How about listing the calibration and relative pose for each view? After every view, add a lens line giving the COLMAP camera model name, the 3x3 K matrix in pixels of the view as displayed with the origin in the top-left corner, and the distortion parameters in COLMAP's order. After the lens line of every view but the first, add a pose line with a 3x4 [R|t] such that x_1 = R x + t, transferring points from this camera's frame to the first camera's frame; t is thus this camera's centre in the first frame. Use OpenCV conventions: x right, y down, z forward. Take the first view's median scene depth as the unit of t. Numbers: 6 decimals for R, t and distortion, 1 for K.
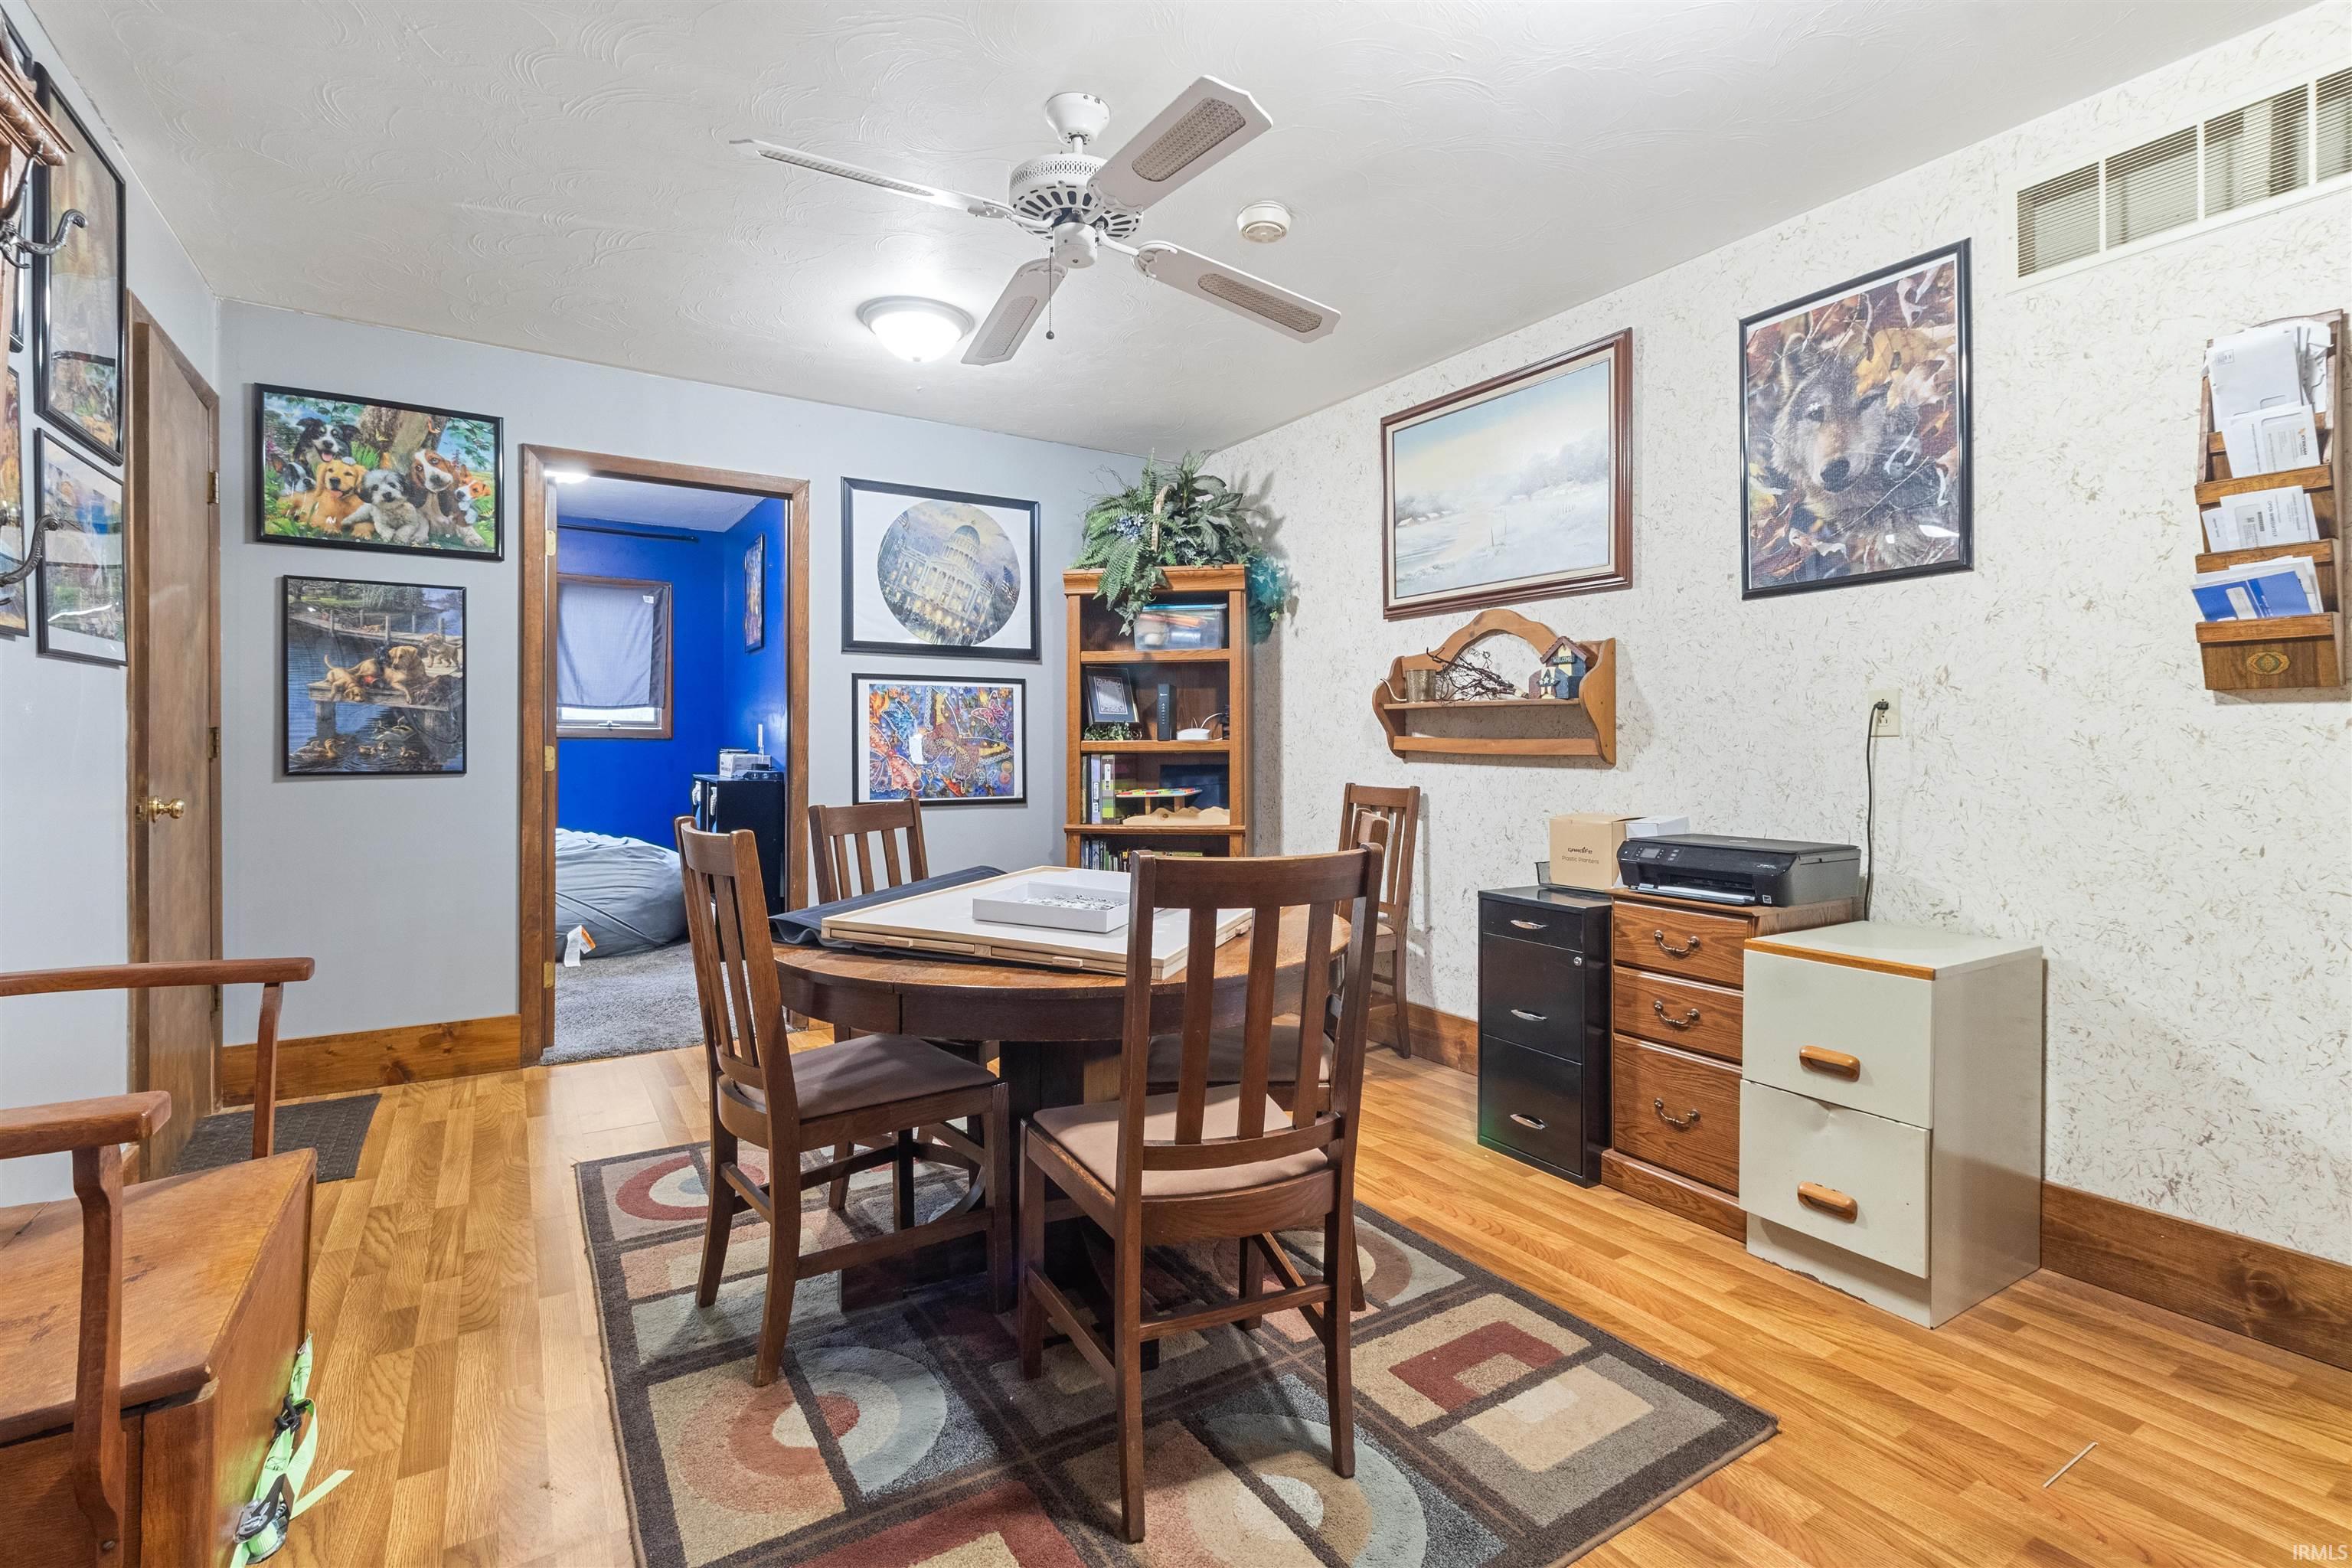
lens RADIAL K [[1097.2, 0, 1227.1], [0, 1097.2, 753.8], [0, 0, 1]] dist [0.003021, 0.001792]
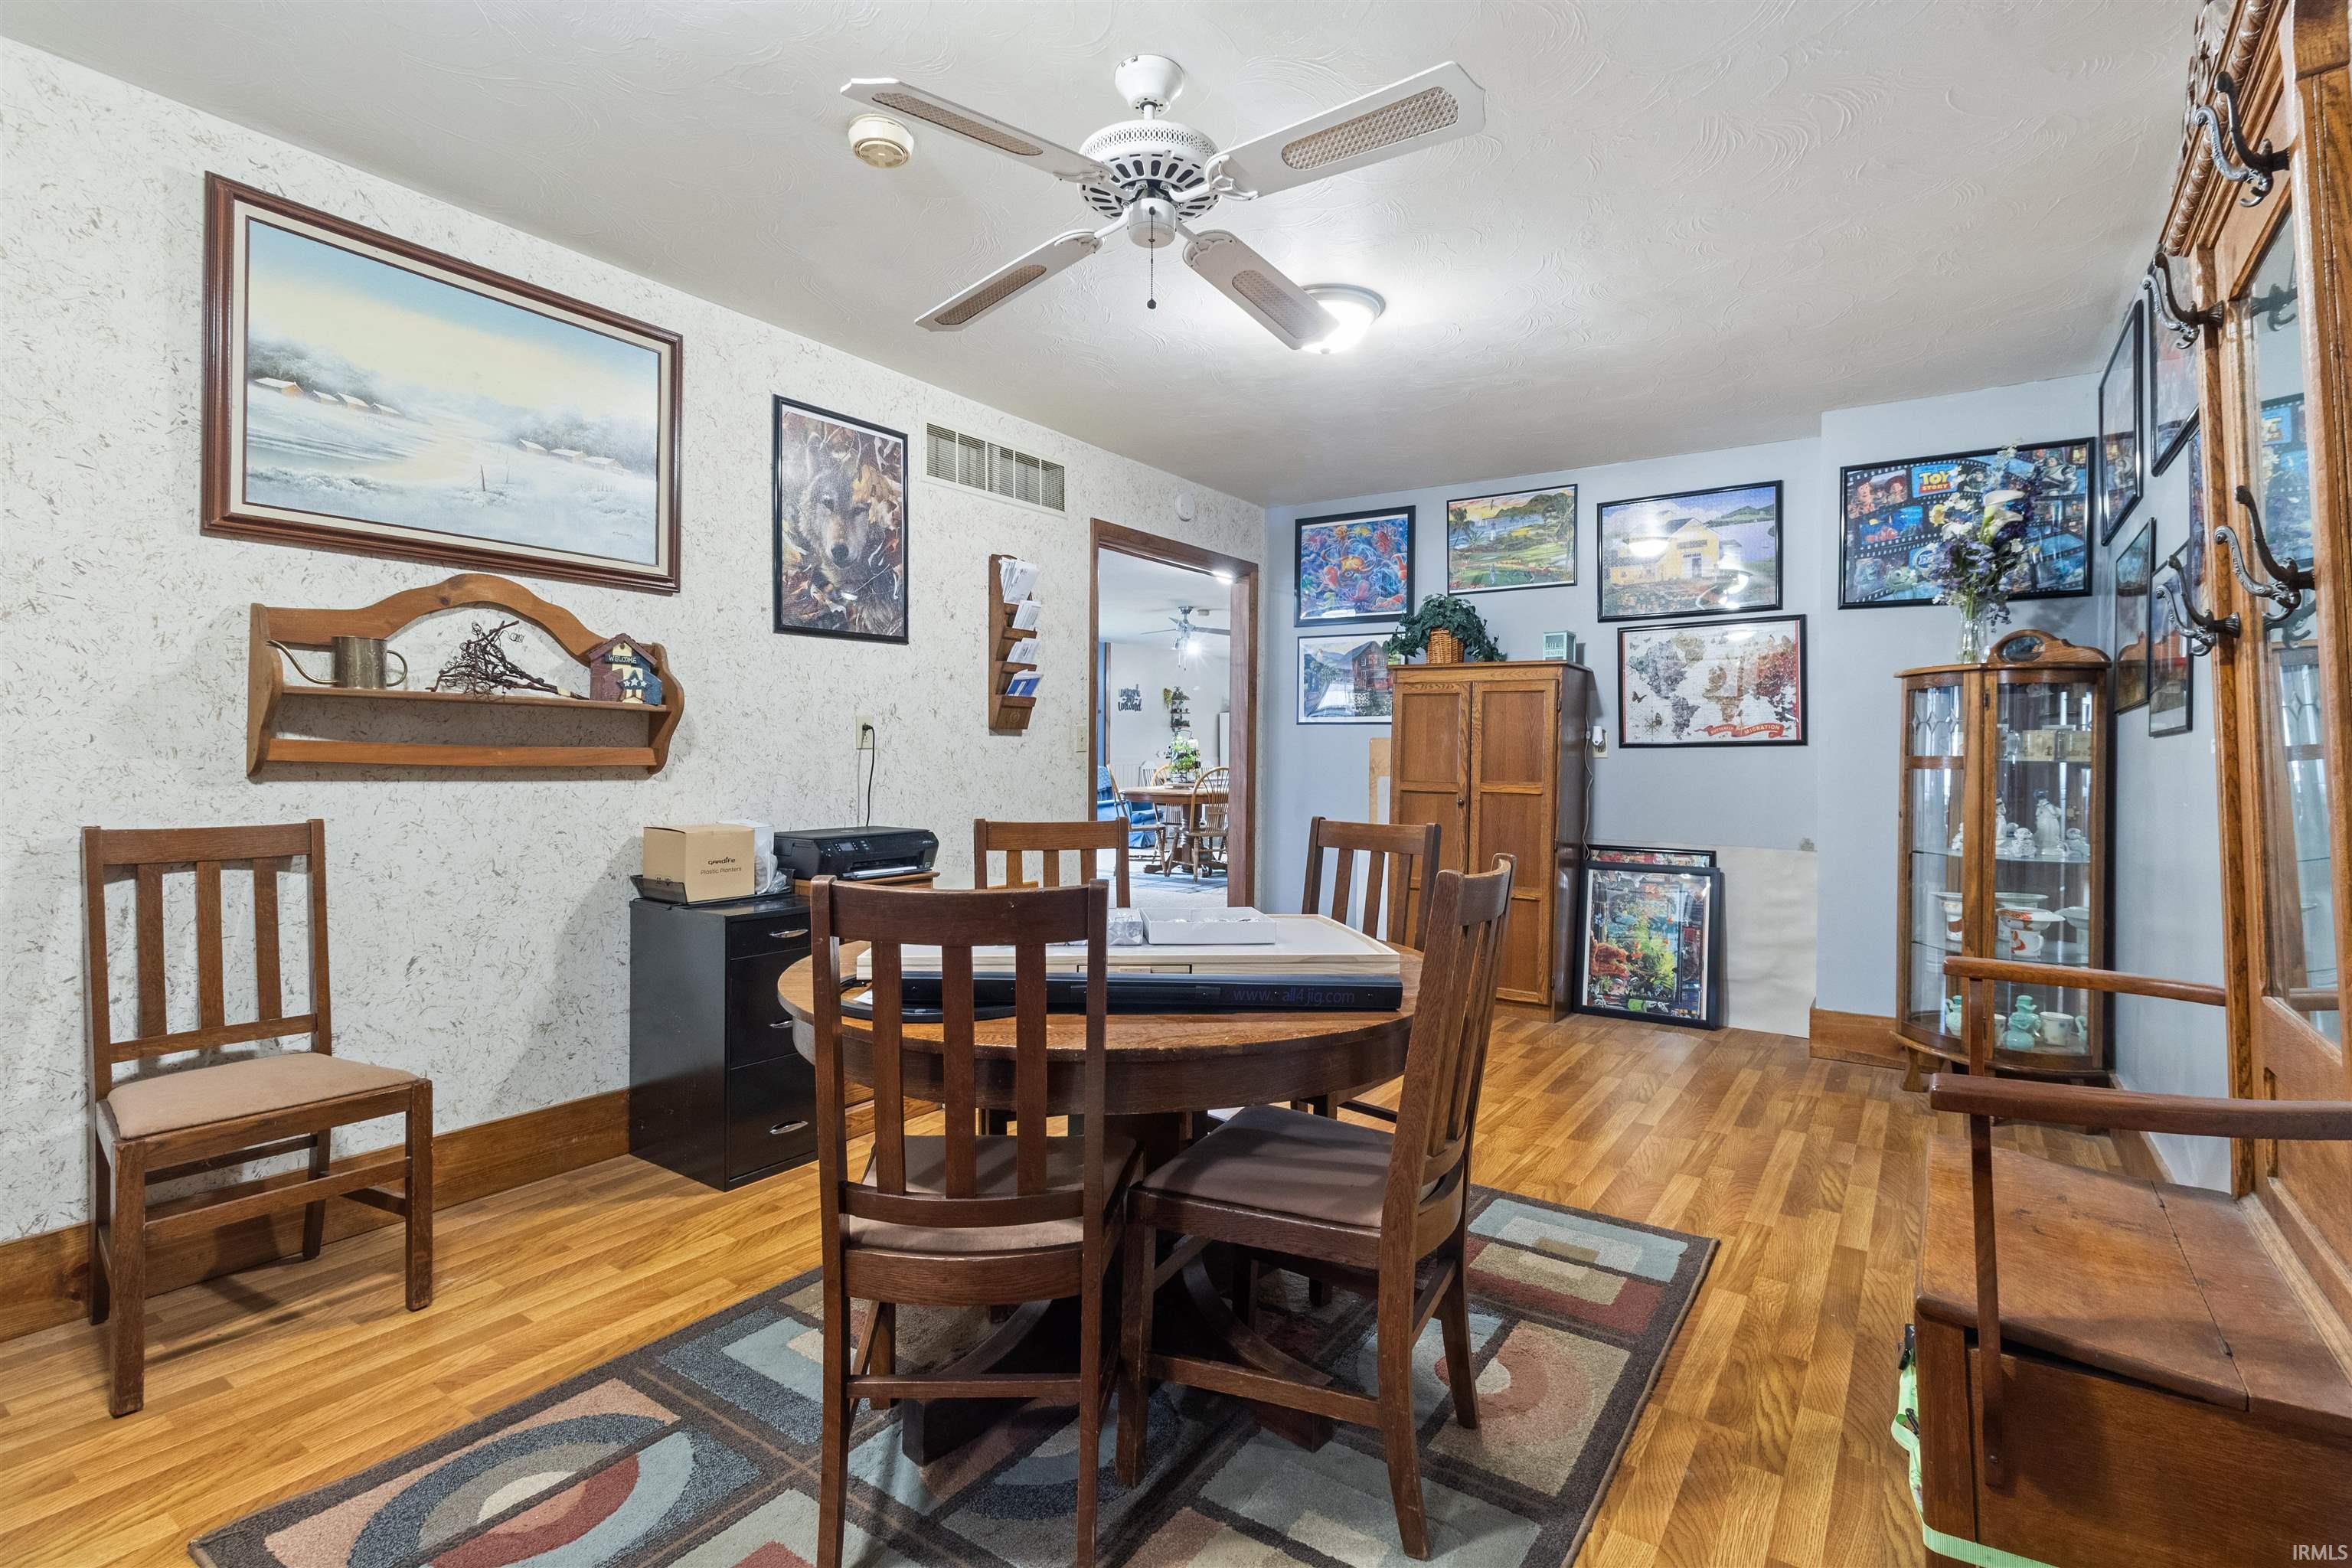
lens RADIAL K [[1097.2, 0, 1179.0], [0, 1097.2, 758.9], [0, 0, 1]] dist [0.003021, 0.001792]
pose [[-0.371313, -0.007201, 0.928480, -0.771547], [0.001104, 0.999966, 0.008197, -0.012279], [-0.928507, 0.004068, -0.371293, 1.008620]]
